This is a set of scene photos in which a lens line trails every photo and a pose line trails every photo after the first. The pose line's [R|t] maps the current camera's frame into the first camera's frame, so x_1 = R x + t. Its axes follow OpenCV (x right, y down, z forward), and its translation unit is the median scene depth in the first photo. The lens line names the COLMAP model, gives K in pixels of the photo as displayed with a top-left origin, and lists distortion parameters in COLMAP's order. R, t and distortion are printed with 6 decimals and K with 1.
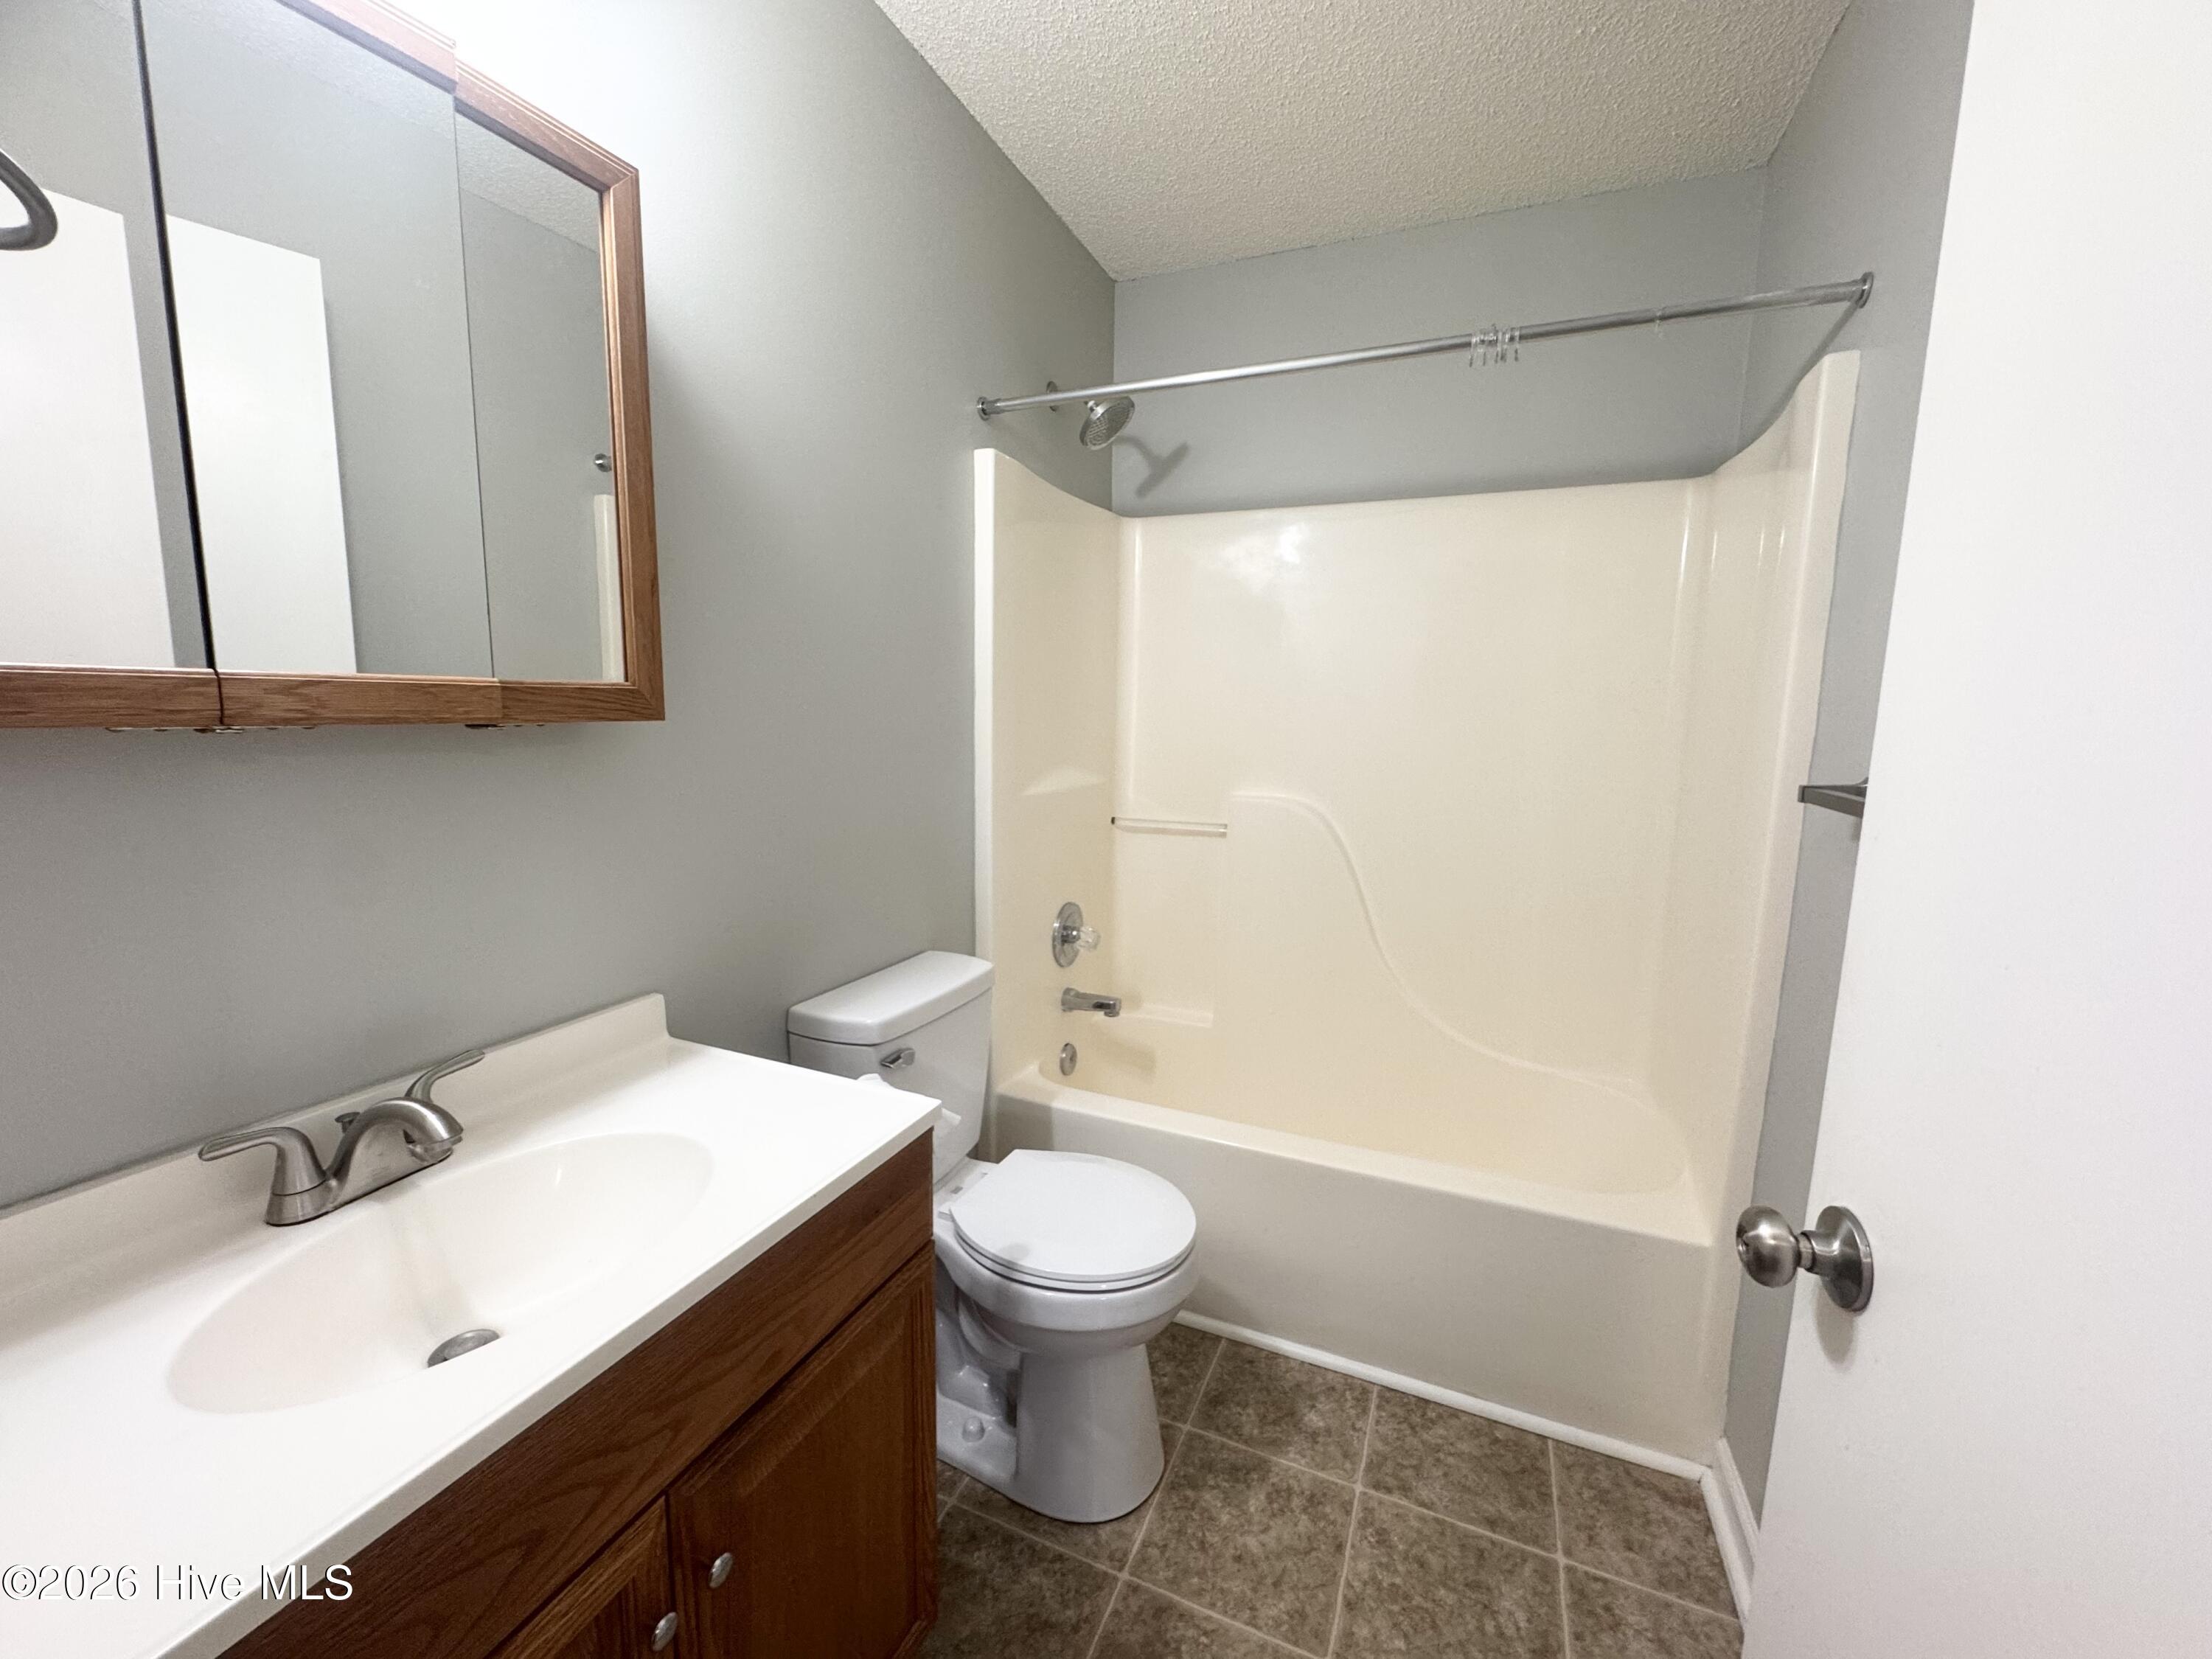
lens RADIAL K [[881.9, 0, 1106.0], [0, 881.9, 829.5], [0, 0, 1]] dist [-0.000860, -0.000147]
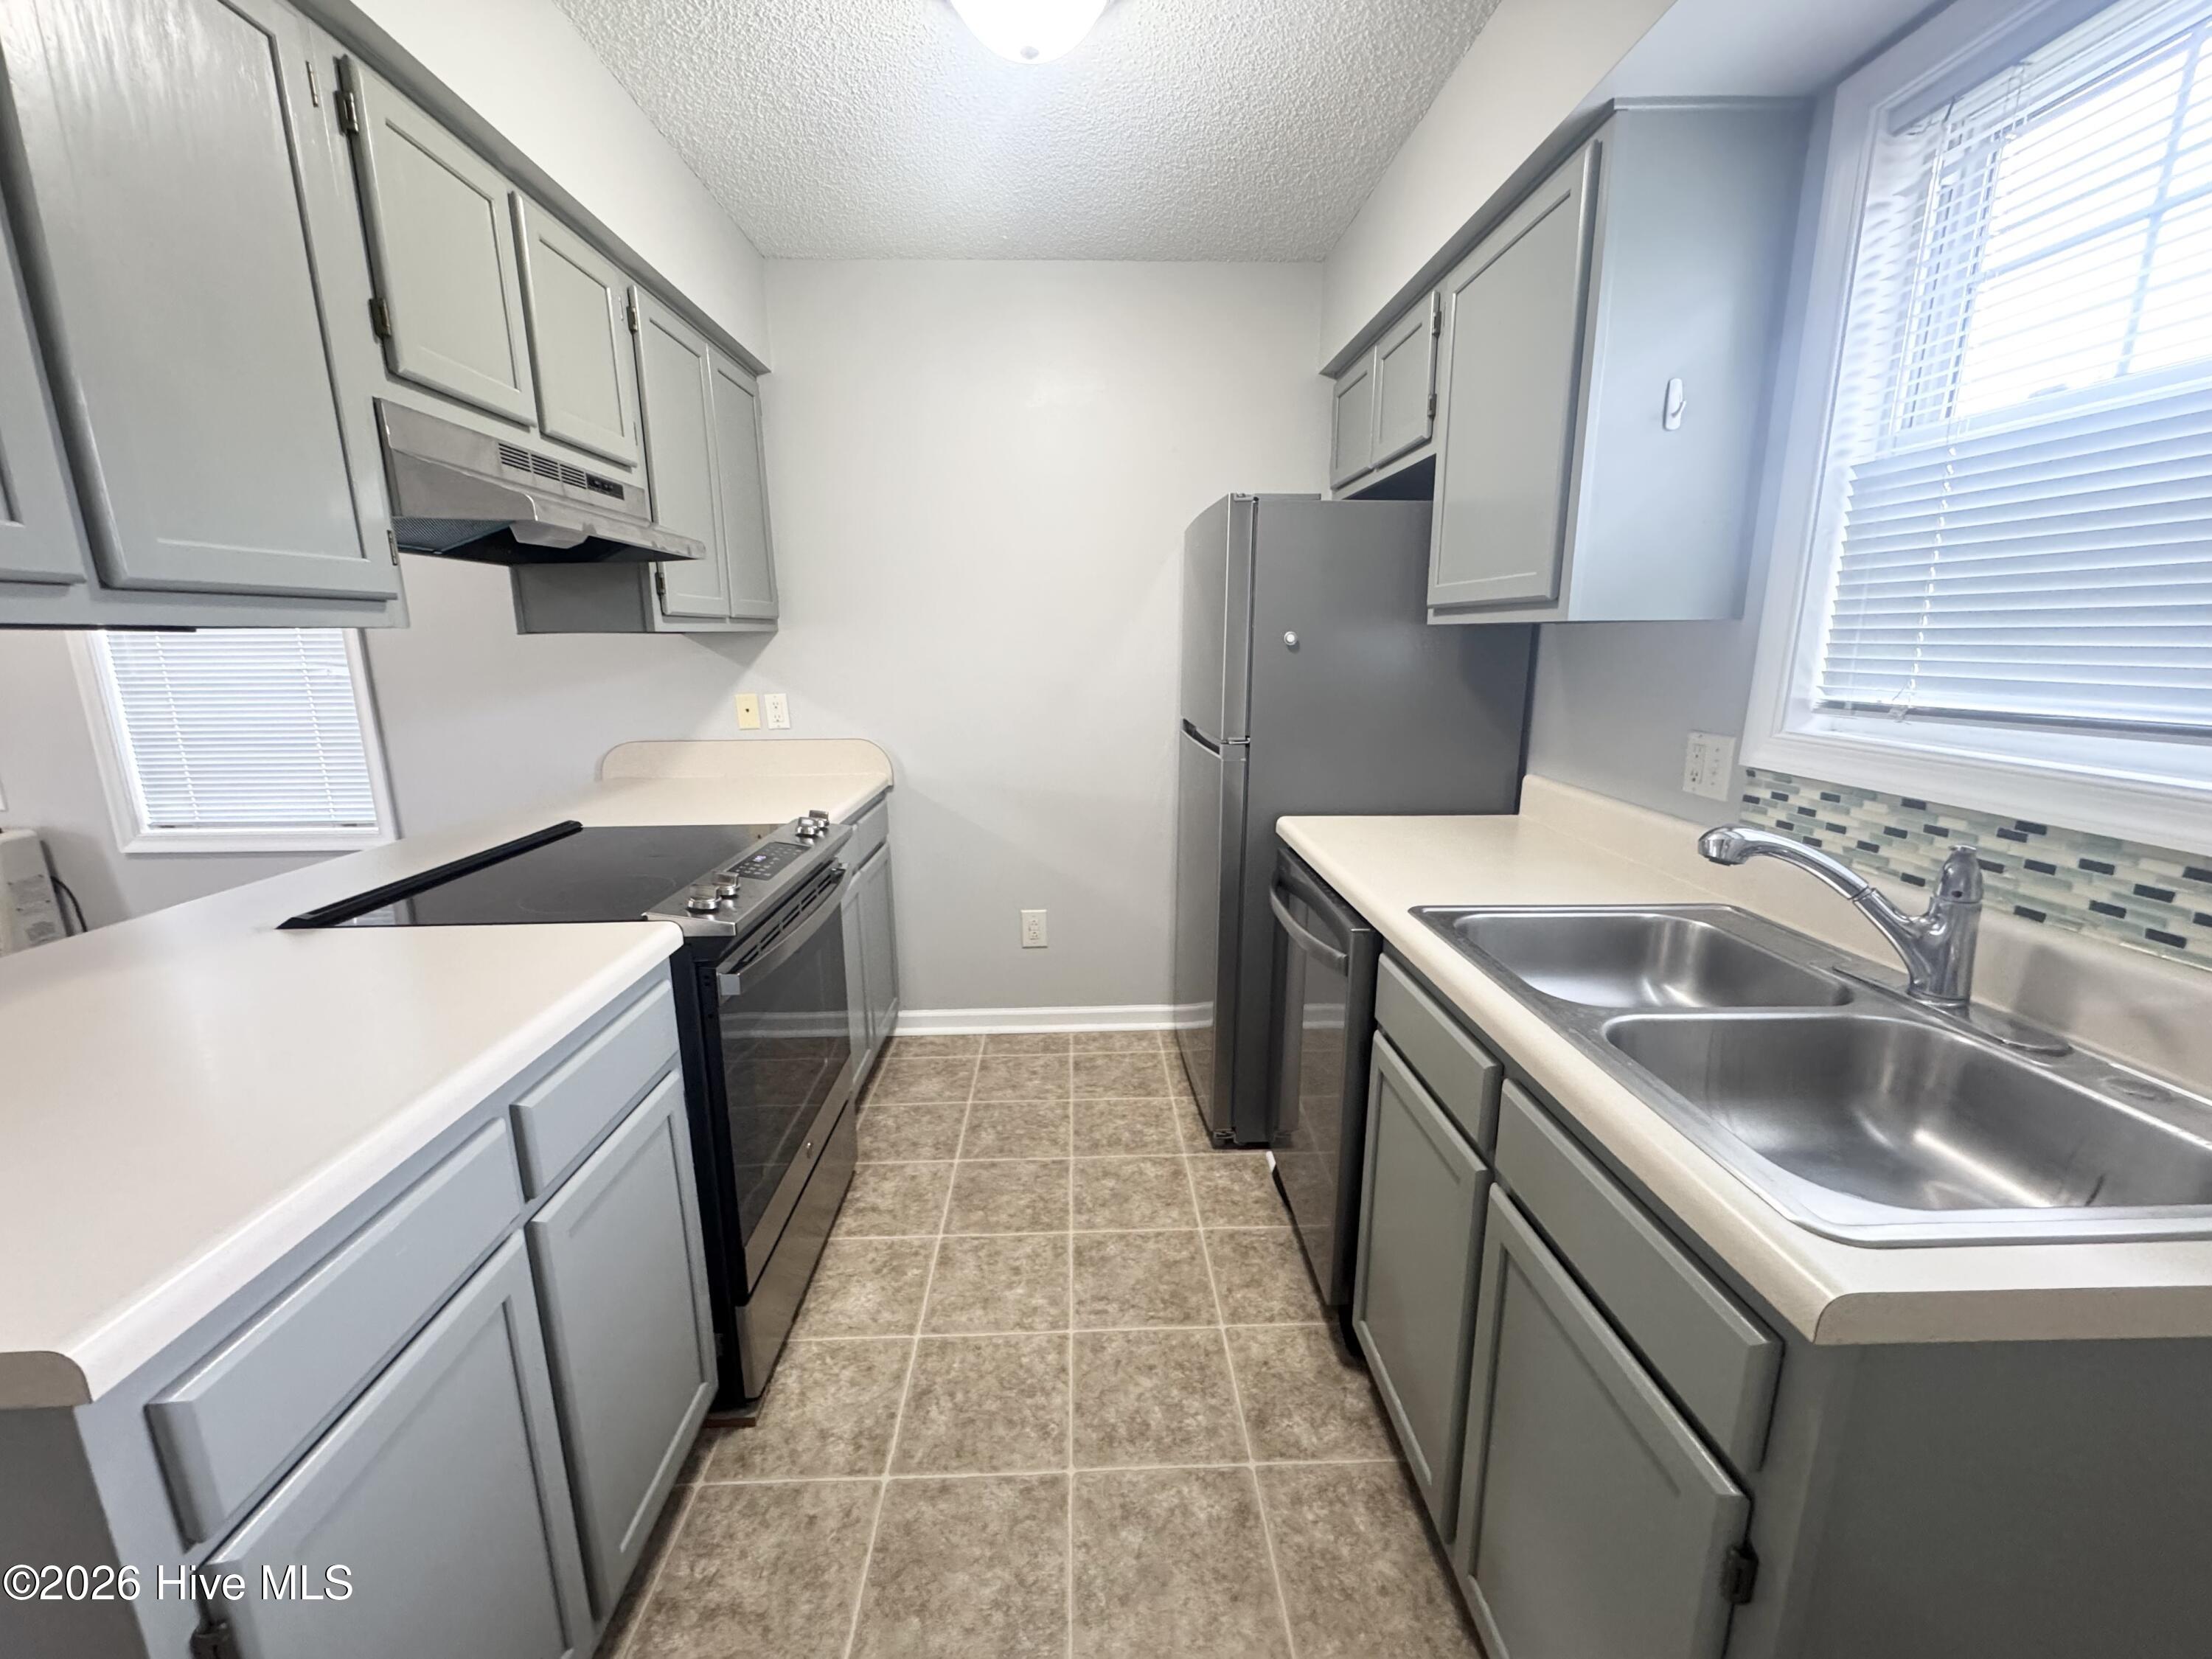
lens RADIAL K [[881.9, 0, 1106.0], [0, 881.9, 829.5], [0, 0, 1]] dist [-0.000860, -0.000147]
pose [[-0.902879, 0.073923, -0.423492, 0.639350], [-0.073348, 0.944171, 0.321188, -0.260420], [0.423592, 0.321056, -0.847049, 1.683944]]
